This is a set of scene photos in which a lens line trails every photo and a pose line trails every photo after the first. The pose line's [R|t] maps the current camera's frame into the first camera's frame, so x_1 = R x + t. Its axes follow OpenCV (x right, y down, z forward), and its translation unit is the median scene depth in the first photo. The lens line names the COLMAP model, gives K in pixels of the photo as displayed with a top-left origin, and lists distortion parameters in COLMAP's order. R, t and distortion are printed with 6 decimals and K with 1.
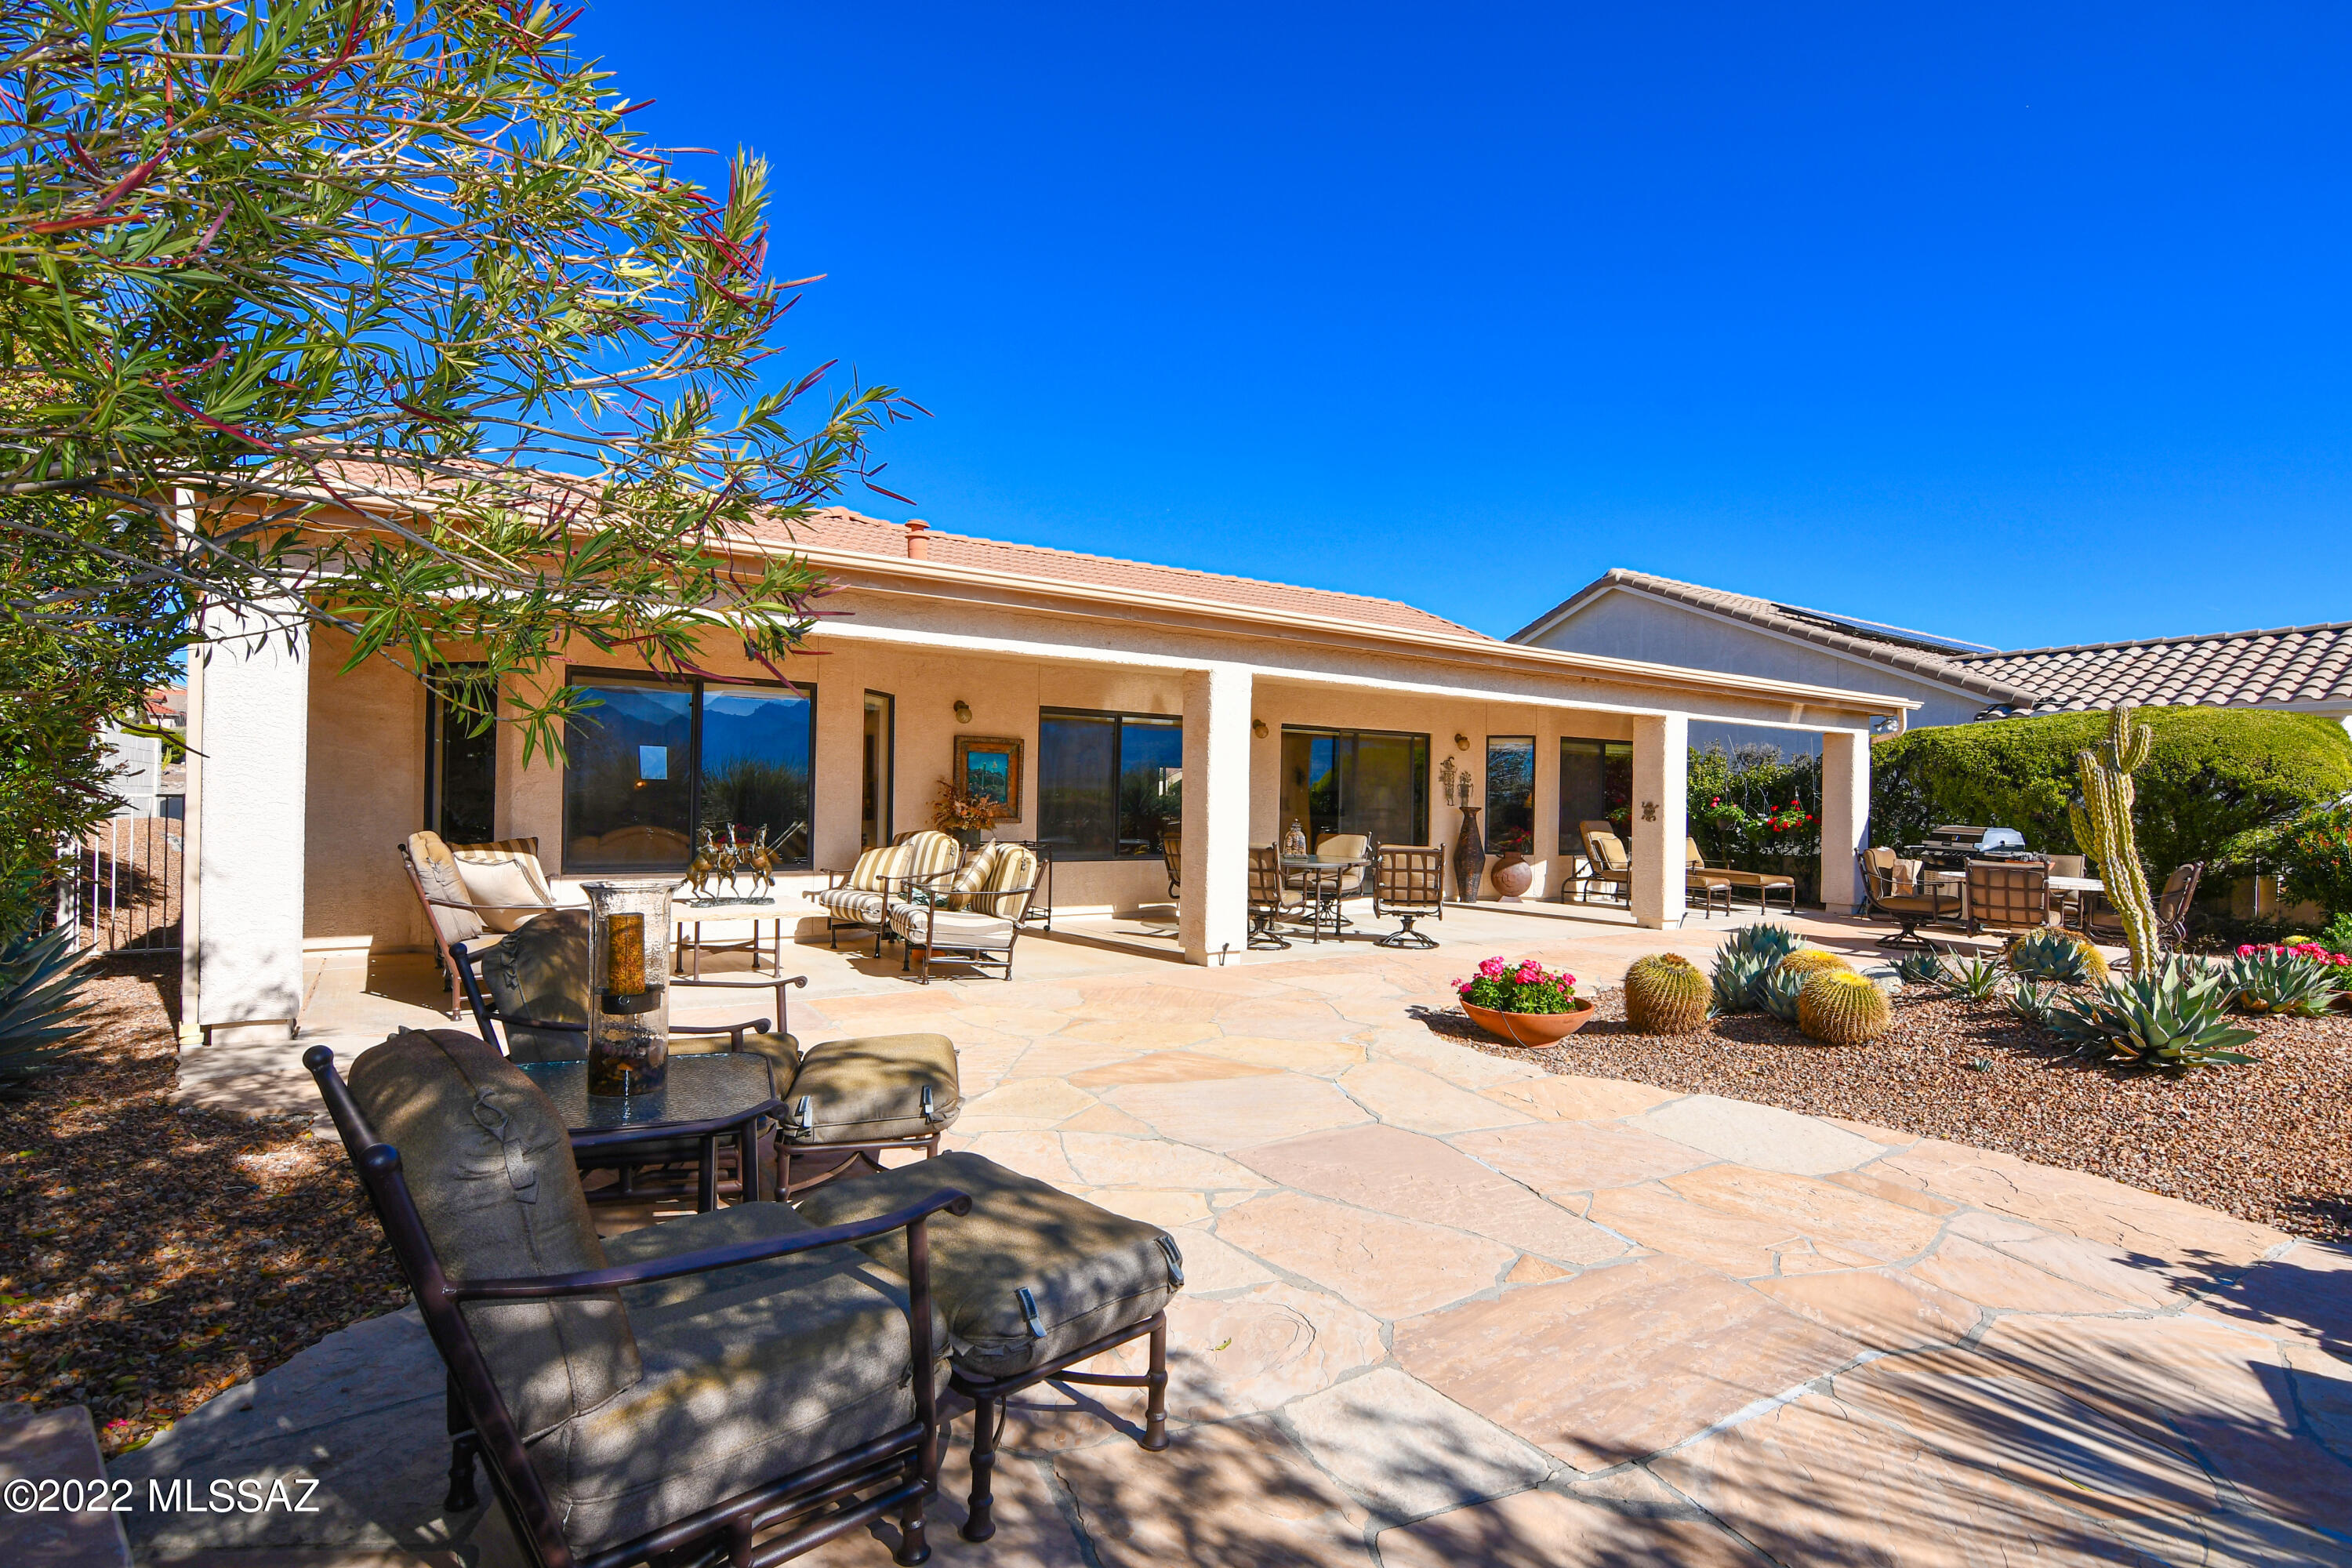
lens RADIAL K [[1136.7, 0, 1176.0], [0, 1136.7, 784.0], [0, 0, 1]] dist [-0.001453, -0.017403]
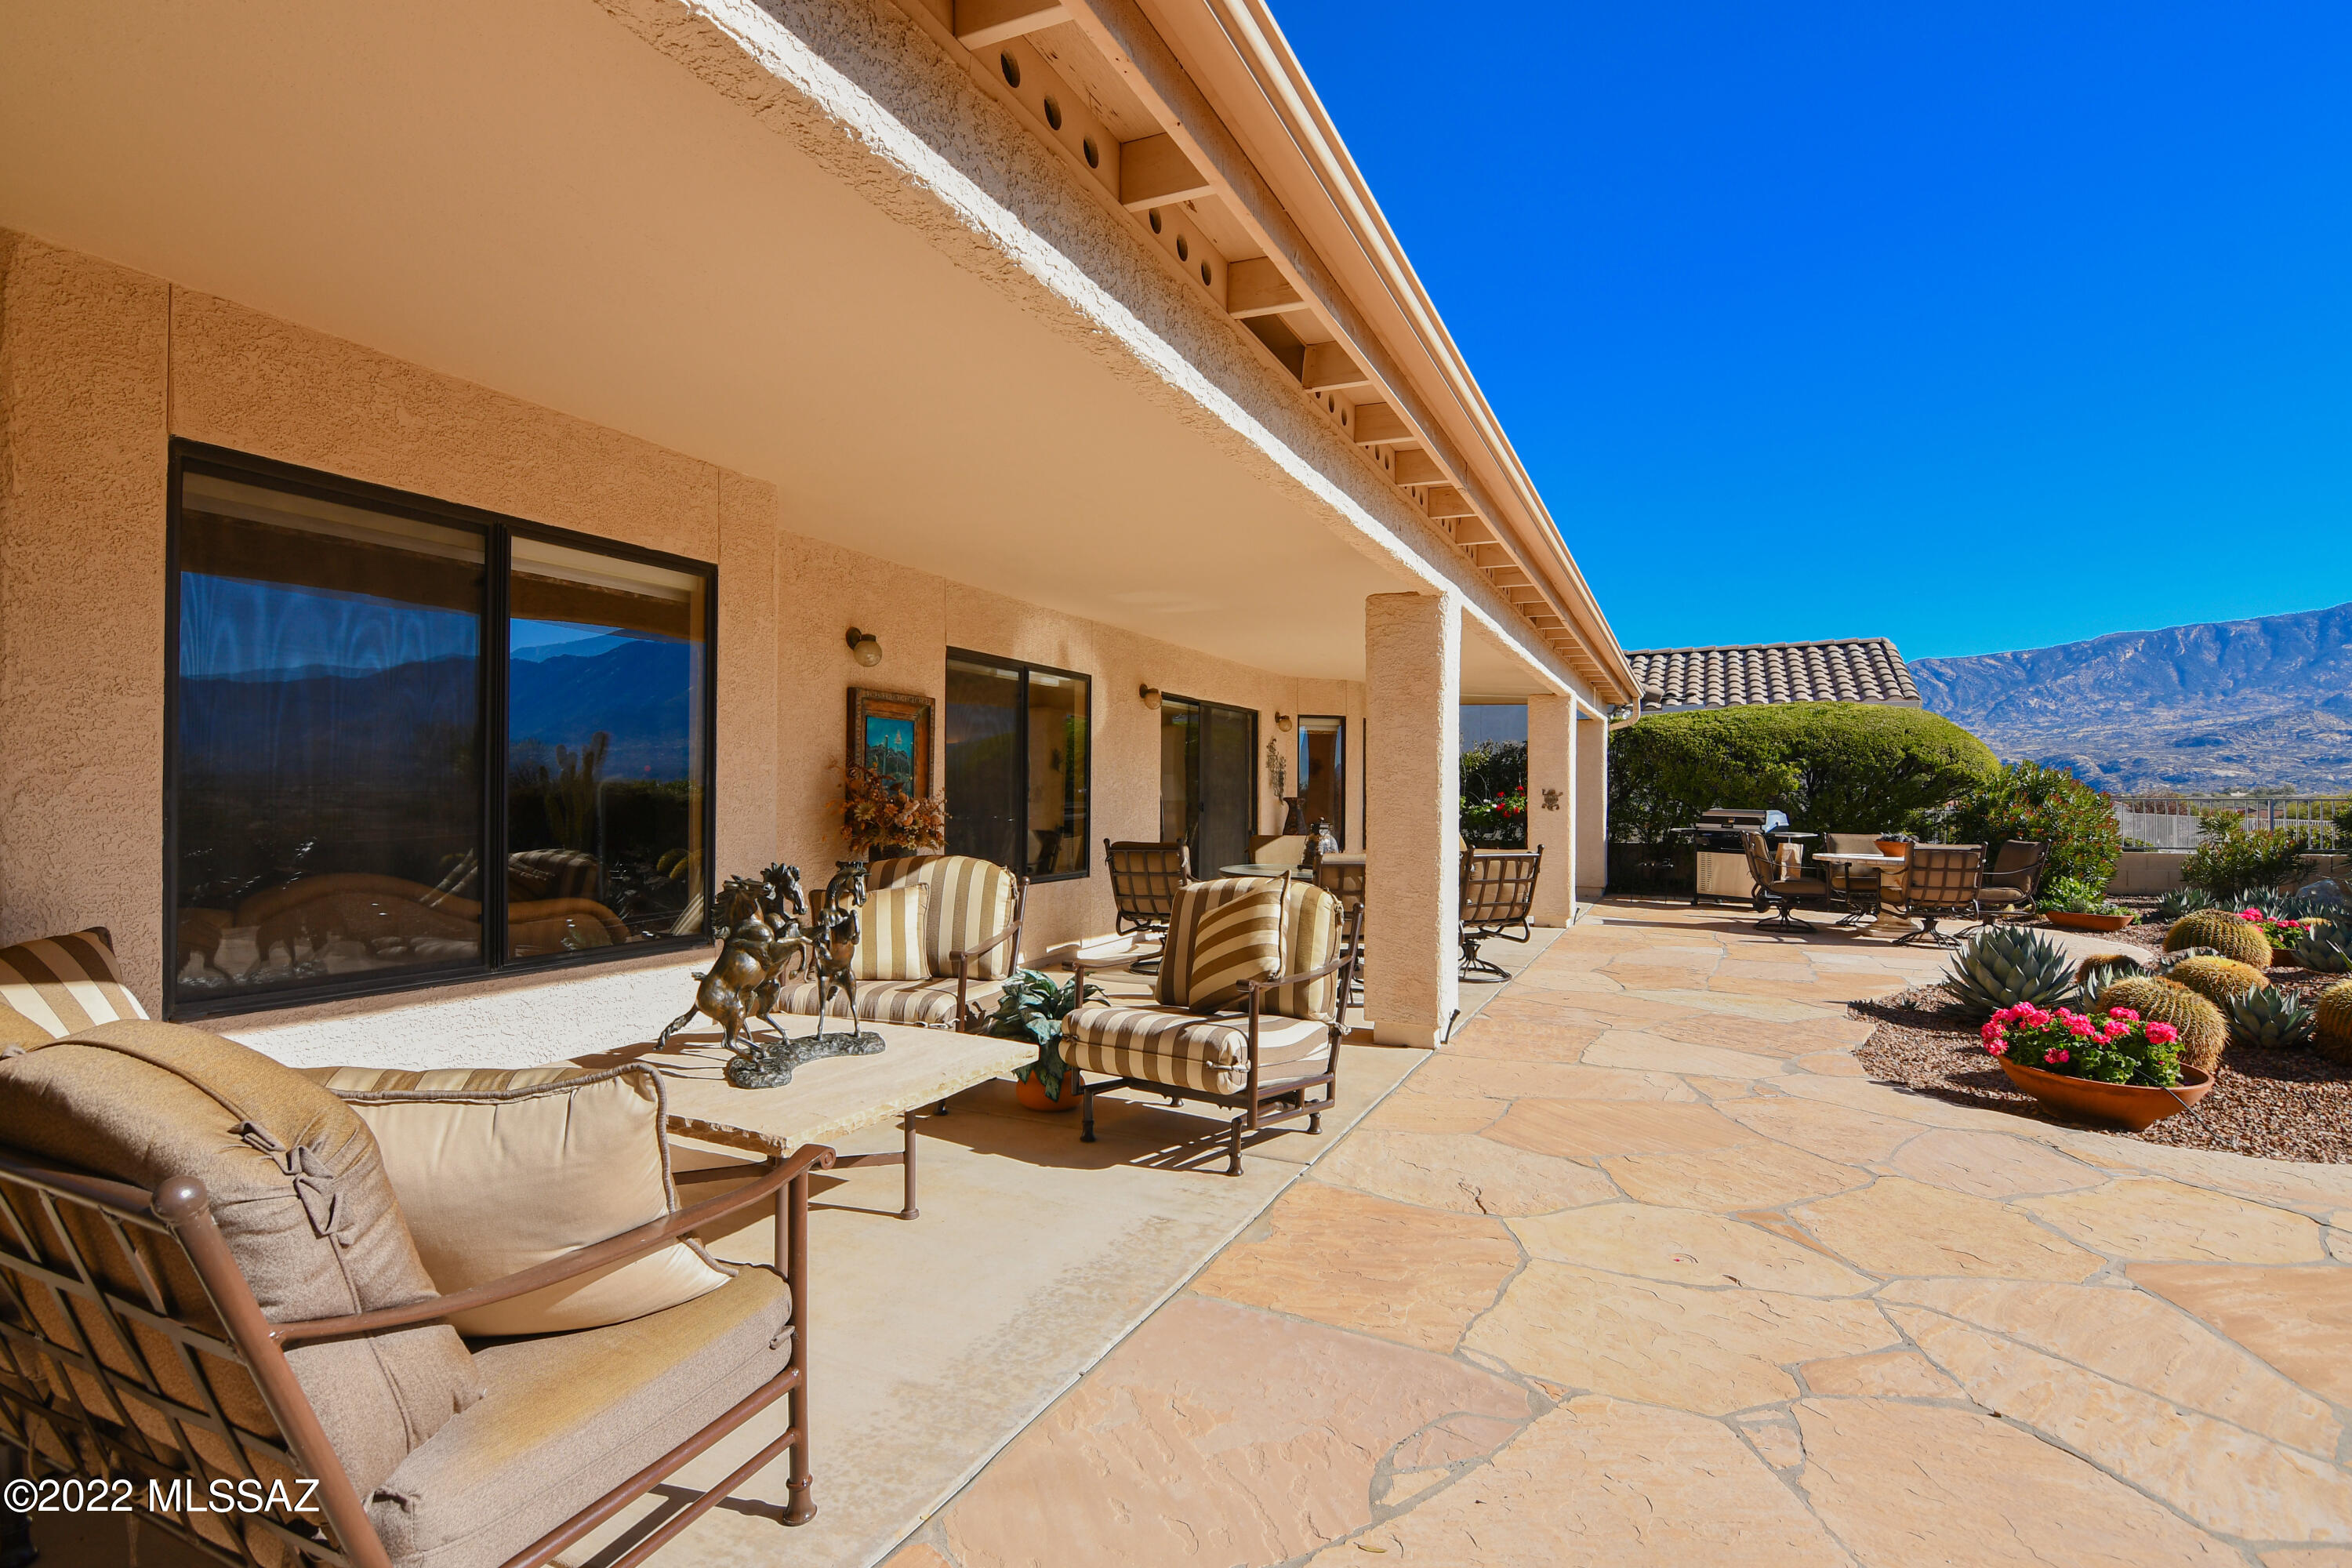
lens RADIAL K [[1136.7, 0, 1176.0], [0, 1136.7, 784.0], [0, 0, 1]] dist [-0.001453, -0.017403]
pose [[0.859885, -0.008448, 0.510418, -0.338306], [0.003917, 0.999943, 0.009951, 0.001251], [-0.510473, -0.006558, 0.859869, 0.404242]]
